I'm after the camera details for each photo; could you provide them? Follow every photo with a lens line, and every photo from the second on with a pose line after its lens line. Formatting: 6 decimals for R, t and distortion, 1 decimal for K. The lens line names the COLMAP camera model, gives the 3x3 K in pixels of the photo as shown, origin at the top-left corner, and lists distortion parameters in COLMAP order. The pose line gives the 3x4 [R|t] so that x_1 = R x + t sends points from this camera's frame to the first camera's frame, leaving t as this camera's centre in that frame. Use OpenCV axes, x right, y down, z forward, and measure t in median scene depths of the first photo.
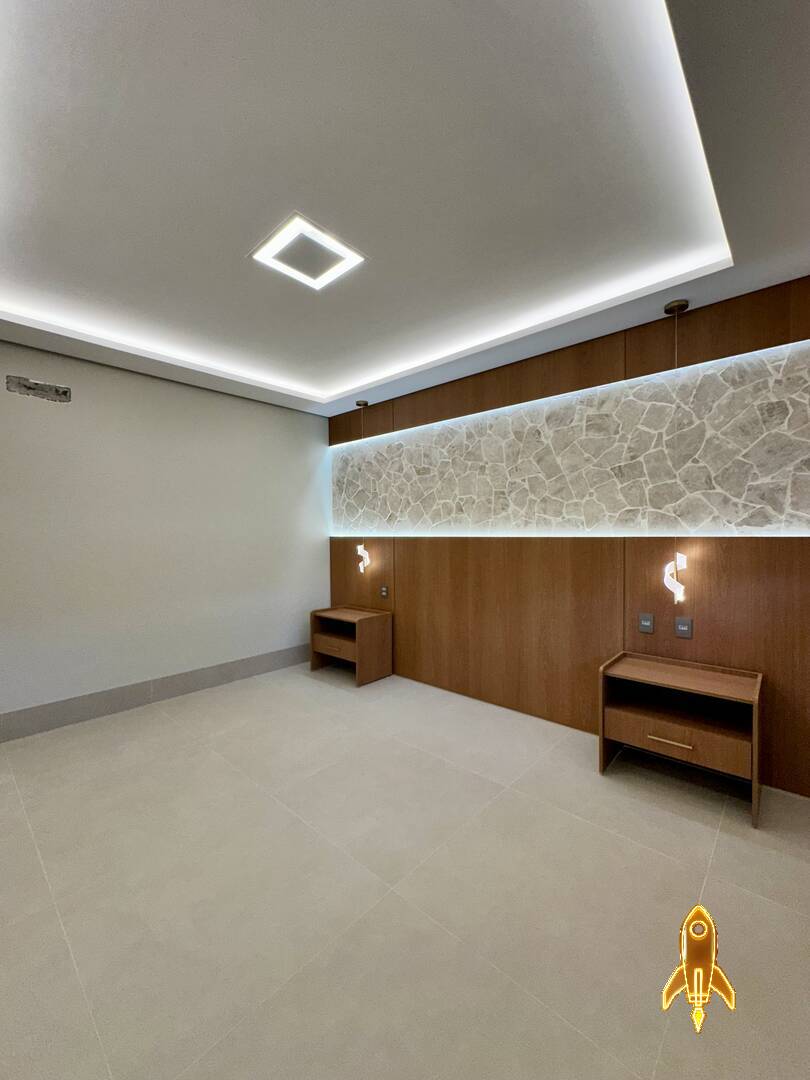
lens RADIAL K [[434.5, 0, 407.5], [0, 434.5, 539.1], [0, 0, 1]] dist [-0.003695, 0.001550]
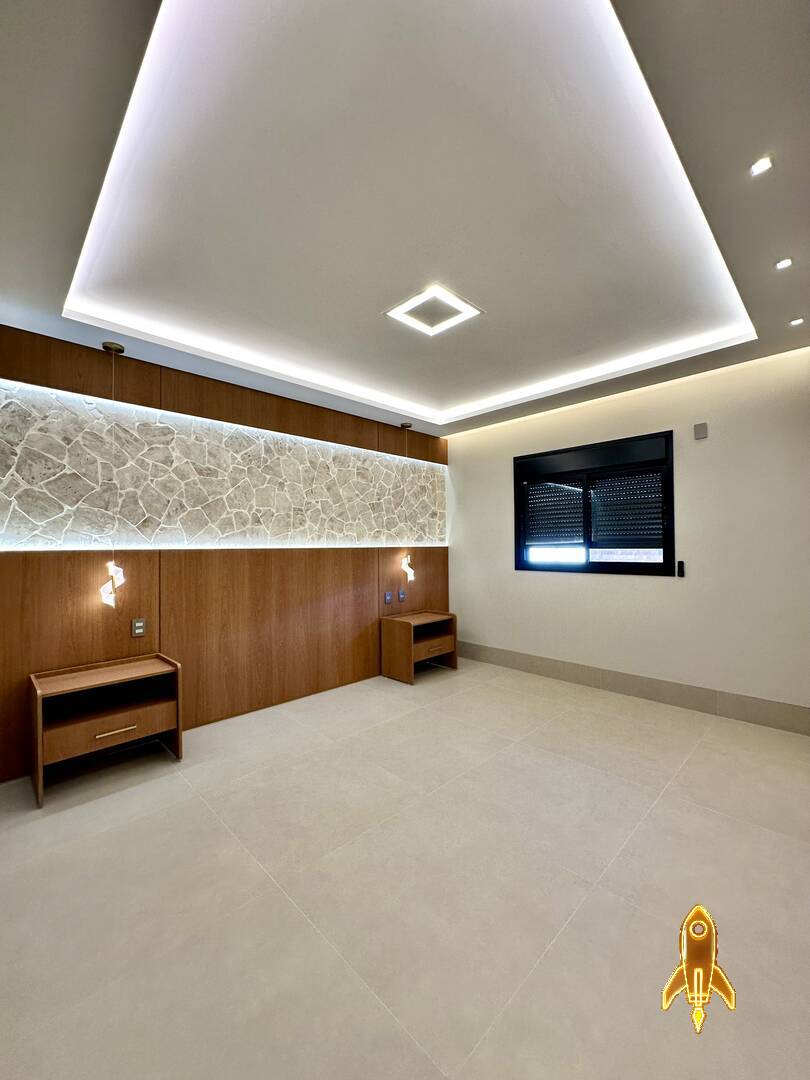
lens RADIAL K [[434.5, 0, 410.7], [0, 434.5, 539.7], [0, 0, 1]] dist [-0.003695, 0.001550]
pose [[0.051469, 0.025654, 0.998345, -0.793791], [0.026465, 0.999284, -0.027043, 0.009756], [-0.998324, 0.027813, 0.050753, 0.567176]]
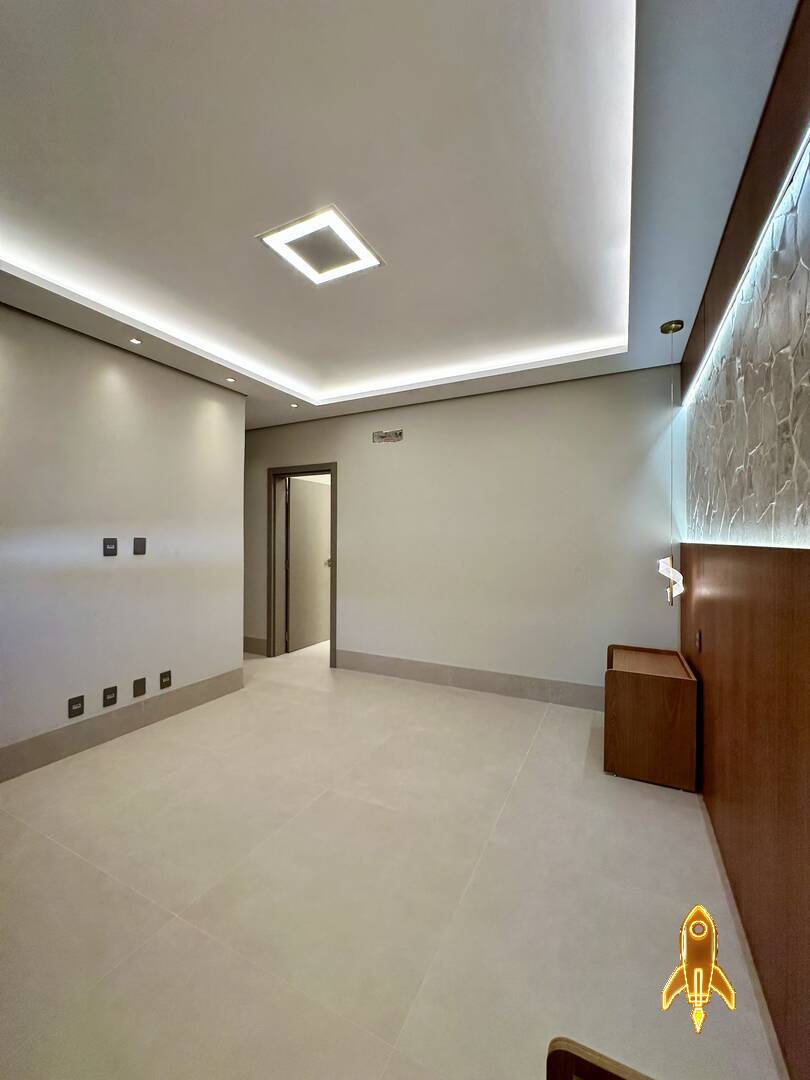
lens RADIAL K [[434.5, 0, 398.0], [0, 434.5, 544.2], [0, 0, 1]] dist [-0.003695, 0.001550]
pose [[0.251033, 0.017828, -0.967814, 0.427220], [-0.021401, 0.999688, 0.012864, -0.005313], [0.967742, 0.017483, 0.251336, 0.516890]]
